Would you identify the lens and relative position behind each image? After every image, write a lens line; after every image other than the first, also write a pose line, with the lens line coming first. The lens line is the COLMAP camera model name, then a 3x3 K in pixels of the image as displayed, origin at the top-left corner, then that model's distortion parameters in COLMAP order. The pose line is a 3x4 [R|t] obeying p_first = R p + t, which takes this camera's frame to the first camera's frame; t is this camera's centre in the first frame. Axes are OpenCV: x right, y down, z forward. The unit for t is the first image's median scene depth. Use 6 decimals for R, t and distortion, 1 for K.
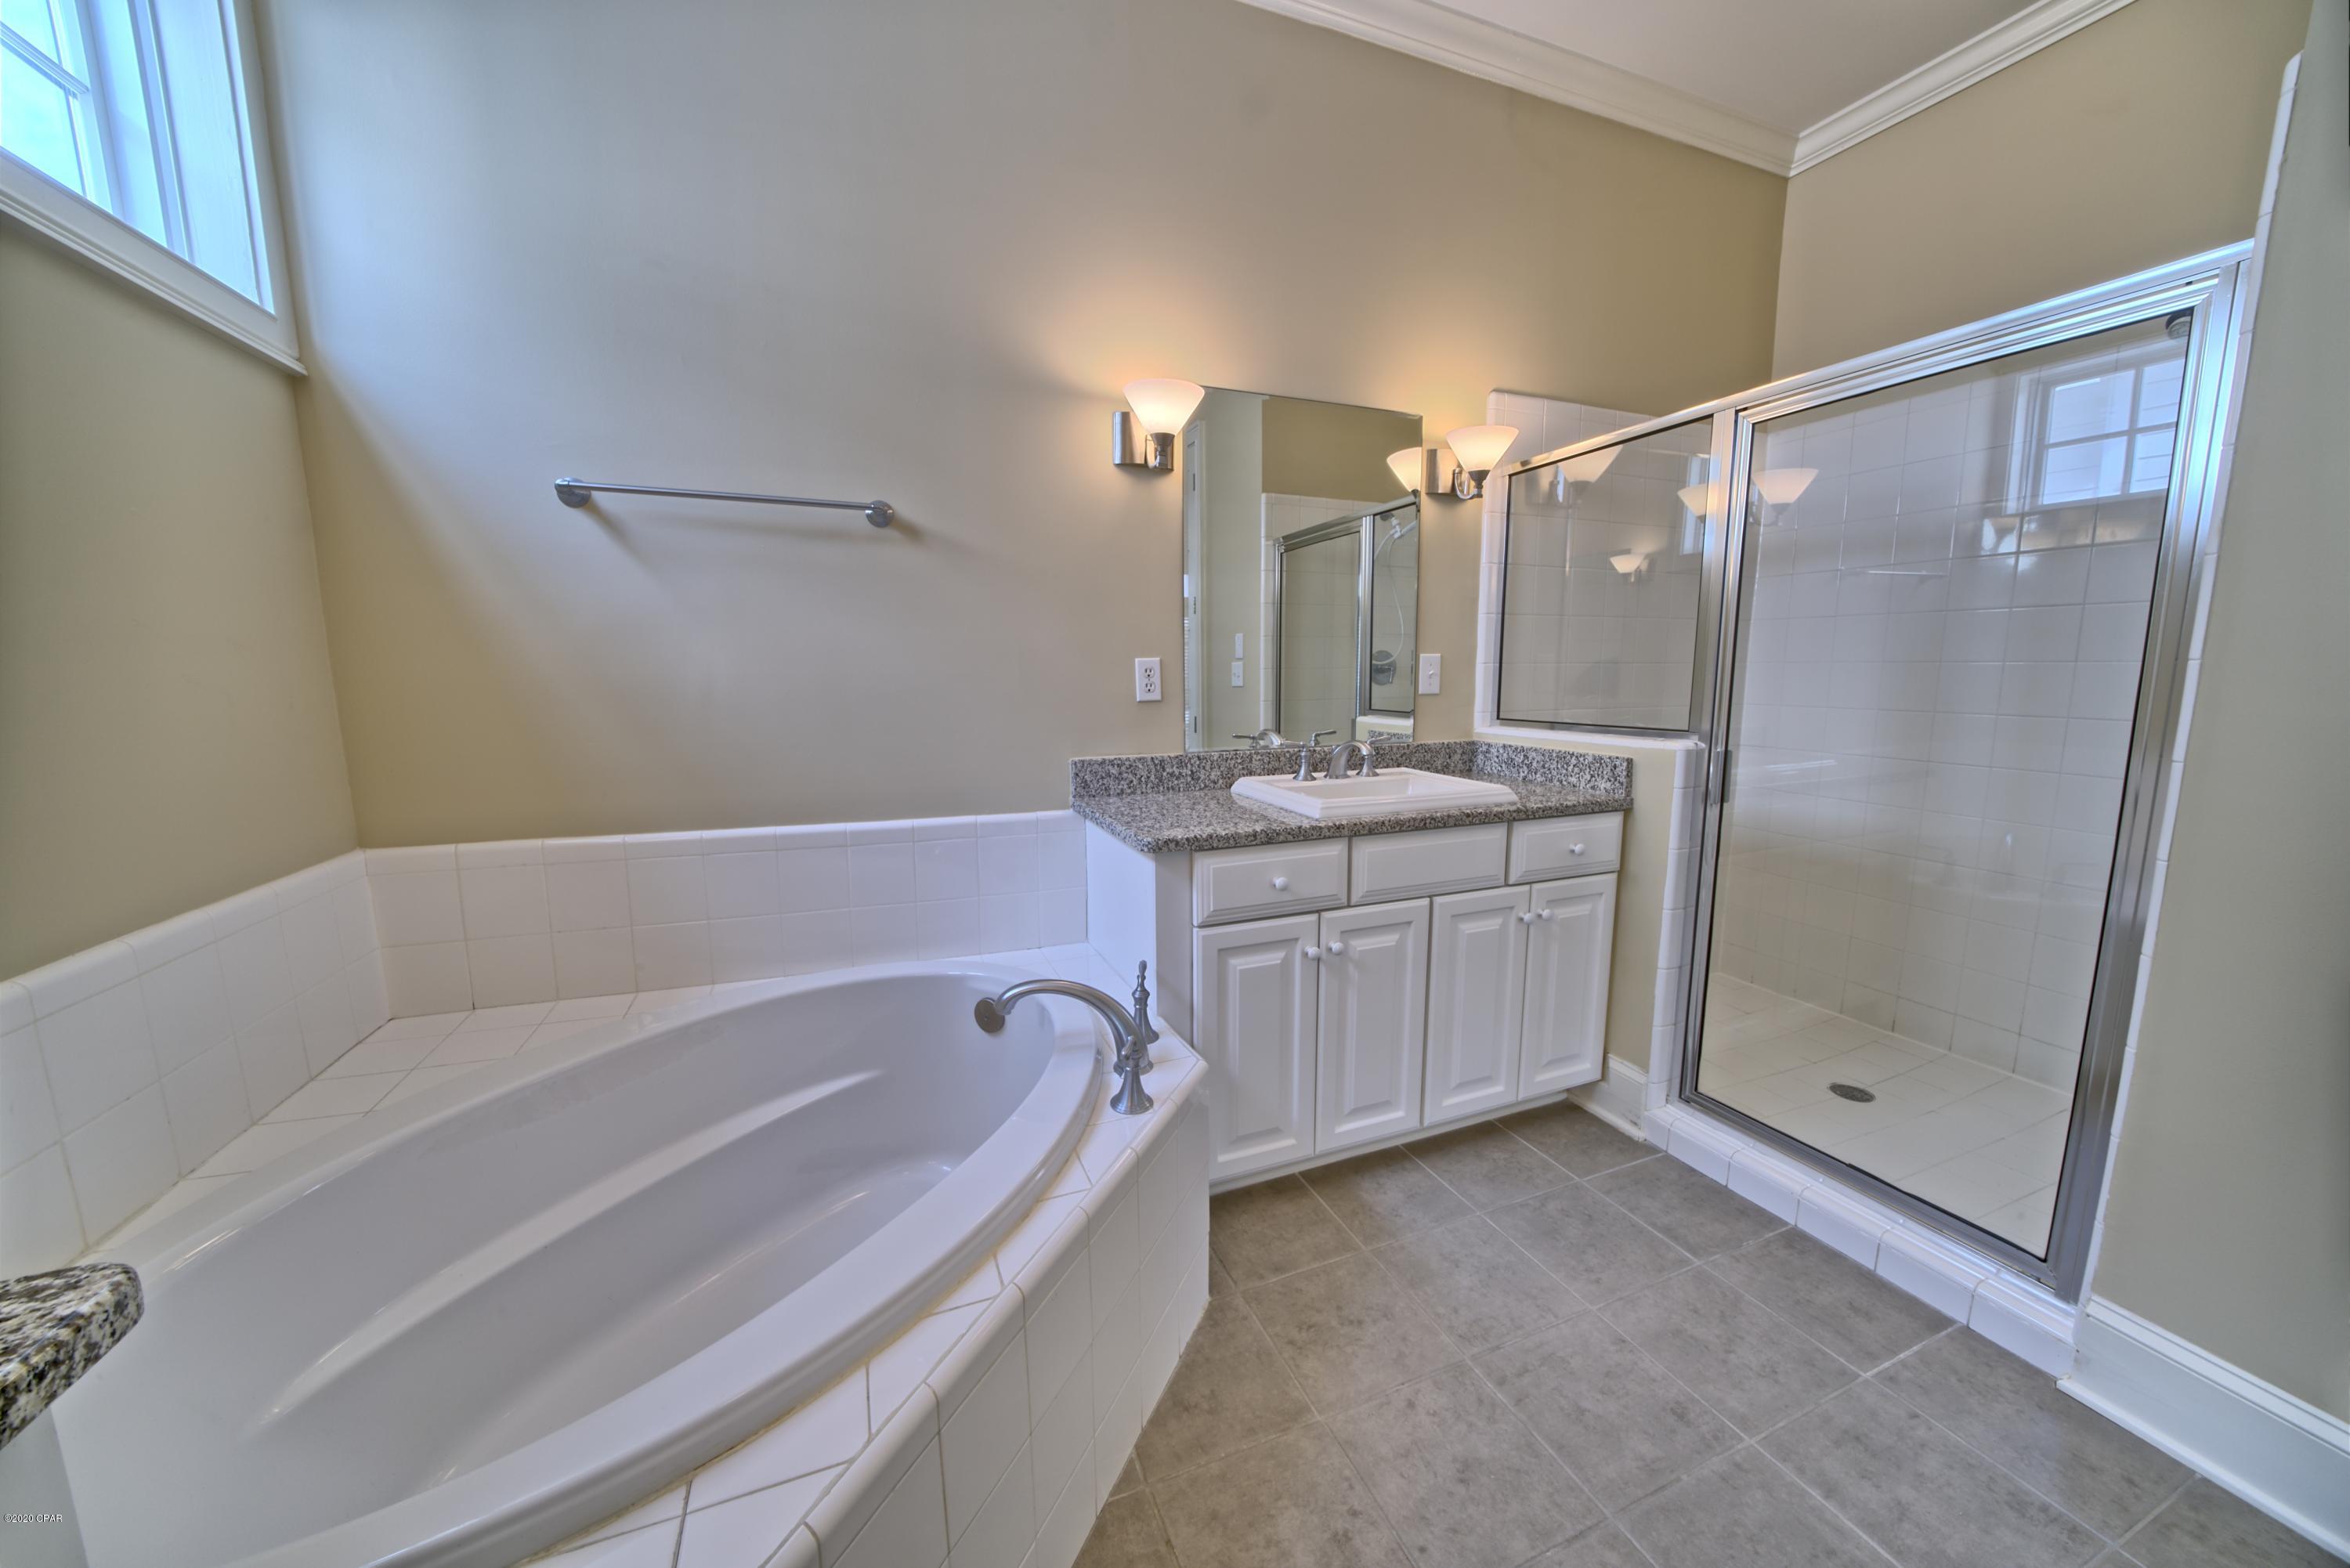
lens RADIAL K [[812.0, 0, 1167.6], [0, 812.0, 787.0], [0, 0, 1]] dist [-0.026547, 0.002900]
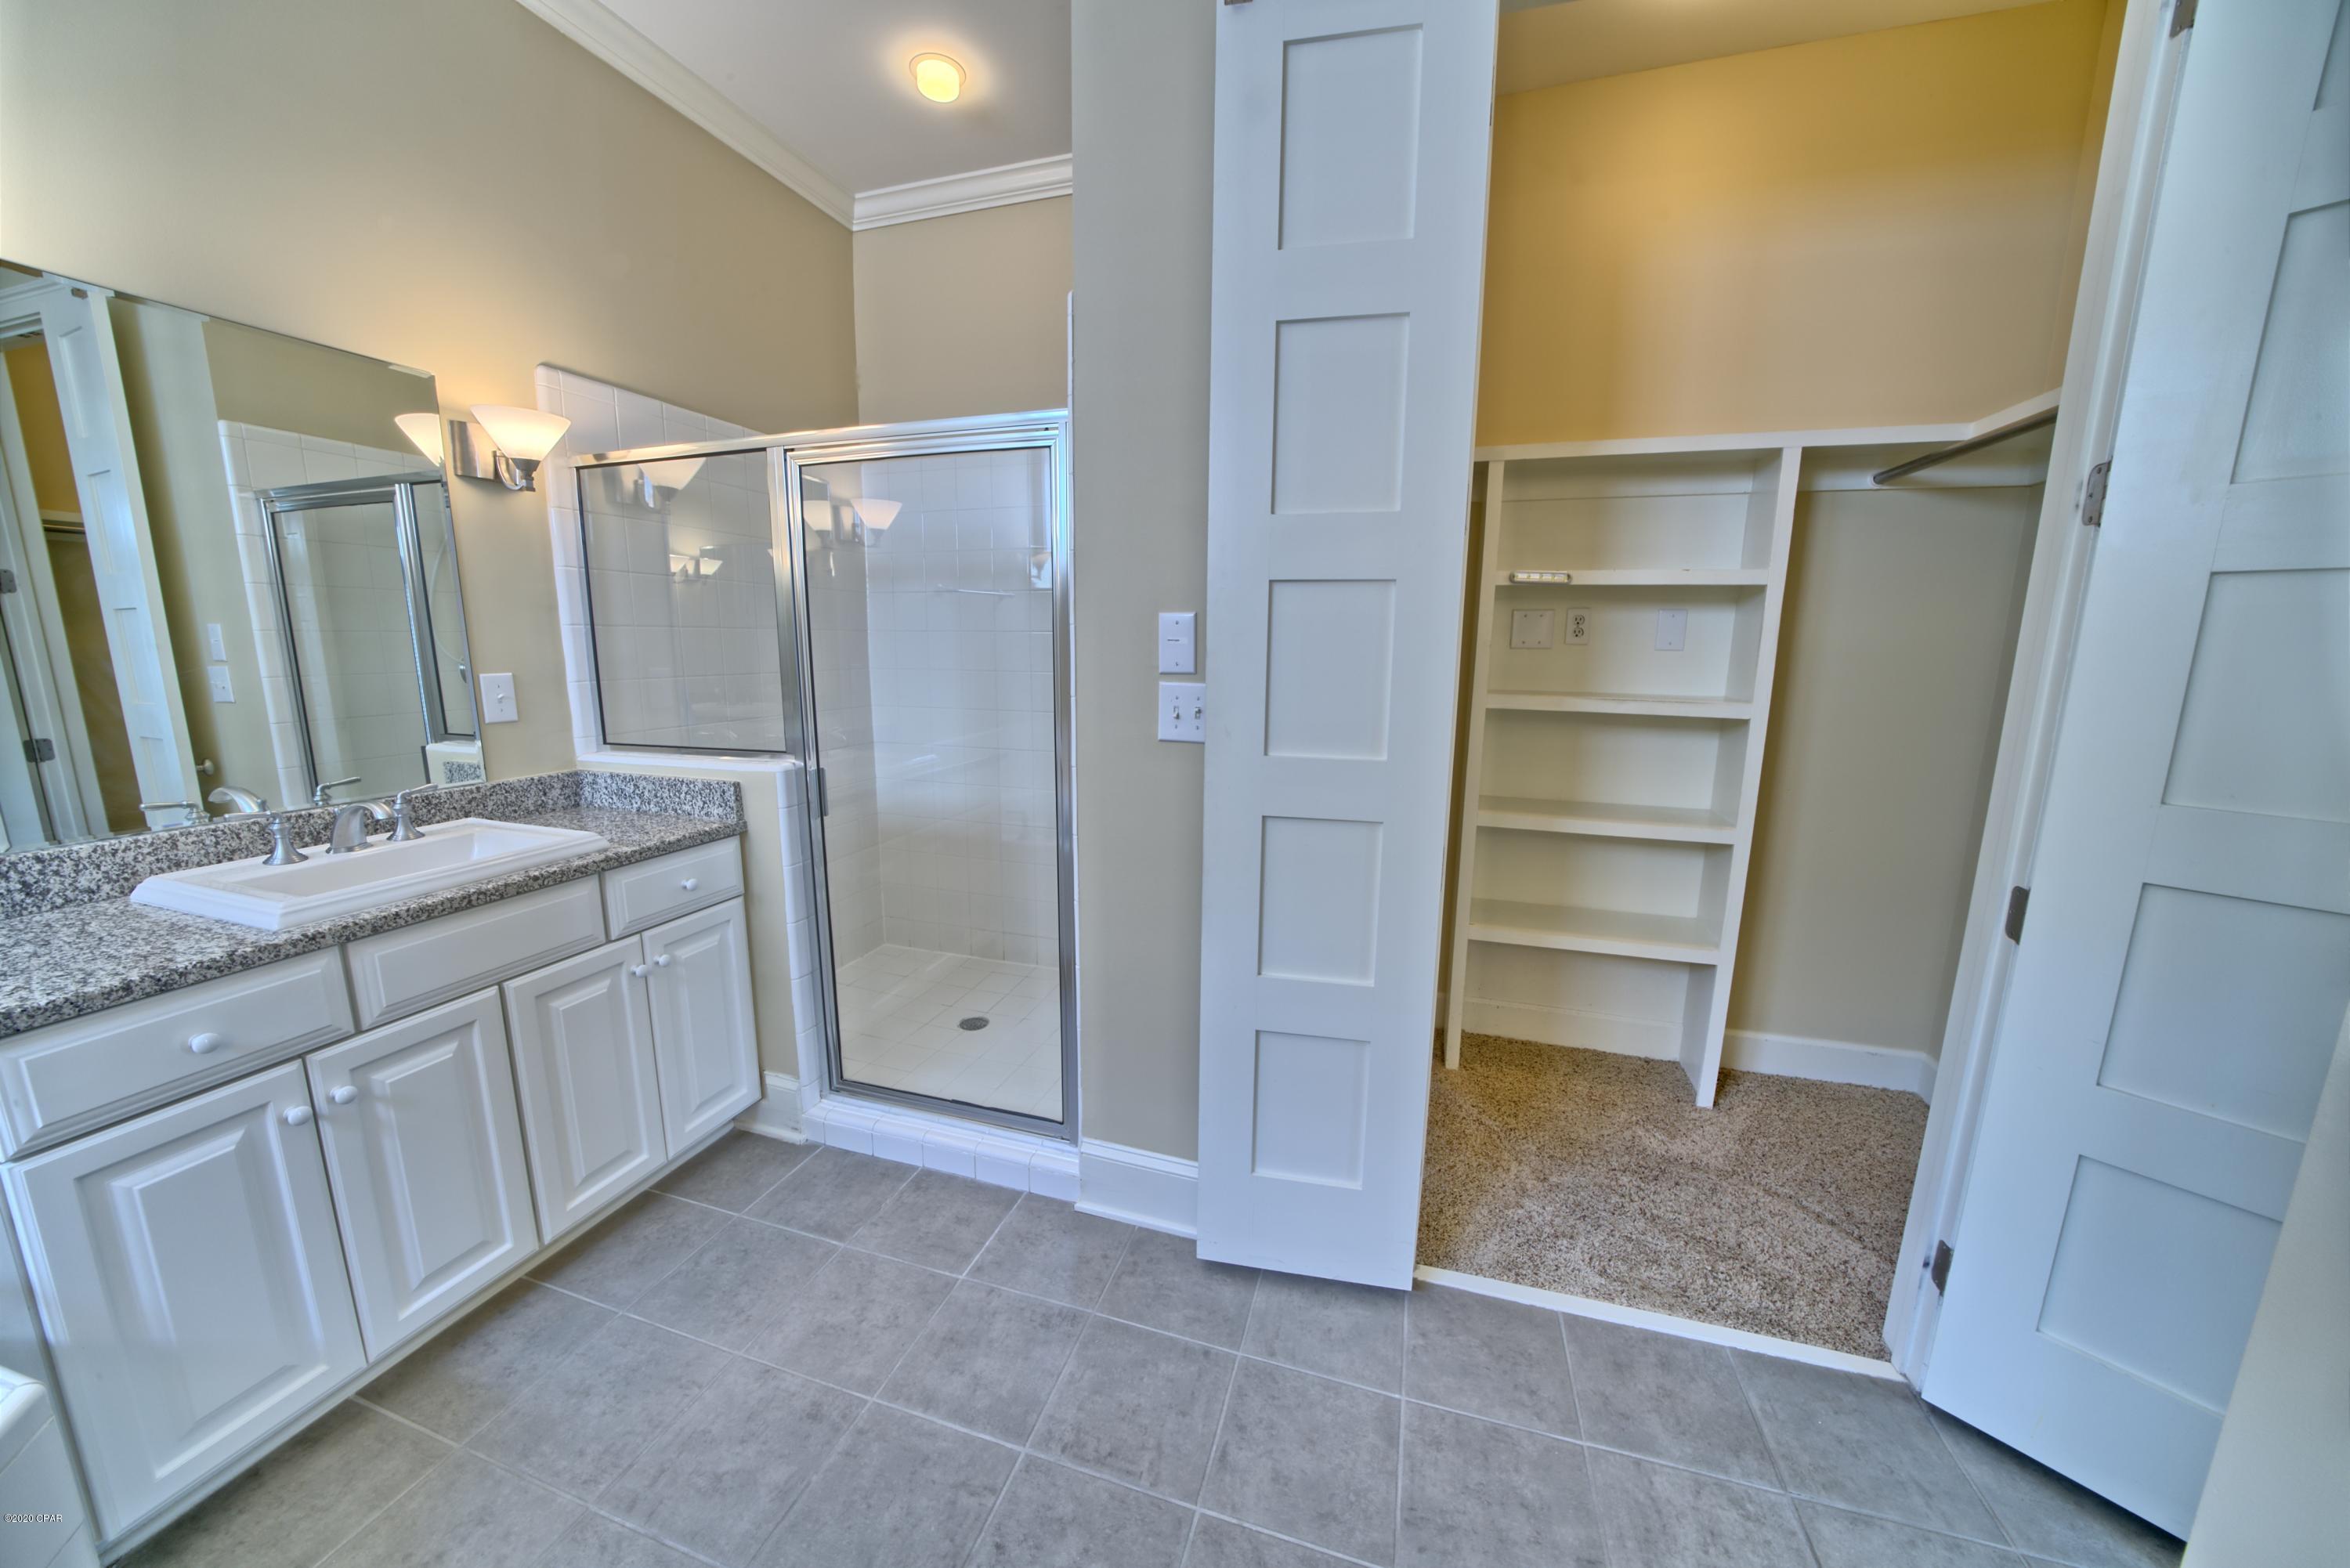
lens RADIAL K [[812.0, 0, 1167.6], [0, 812.0, 787.0], [0, 0, 1]] dist [-0.026547, 0.002900]
pose [[0.628906, -0.124772, 0.767405, 0.145373], [0.100032, 0.991821, 0.079281, -0.056957], [-0.771020, 0.026905, 0.636243, -0.049885]]
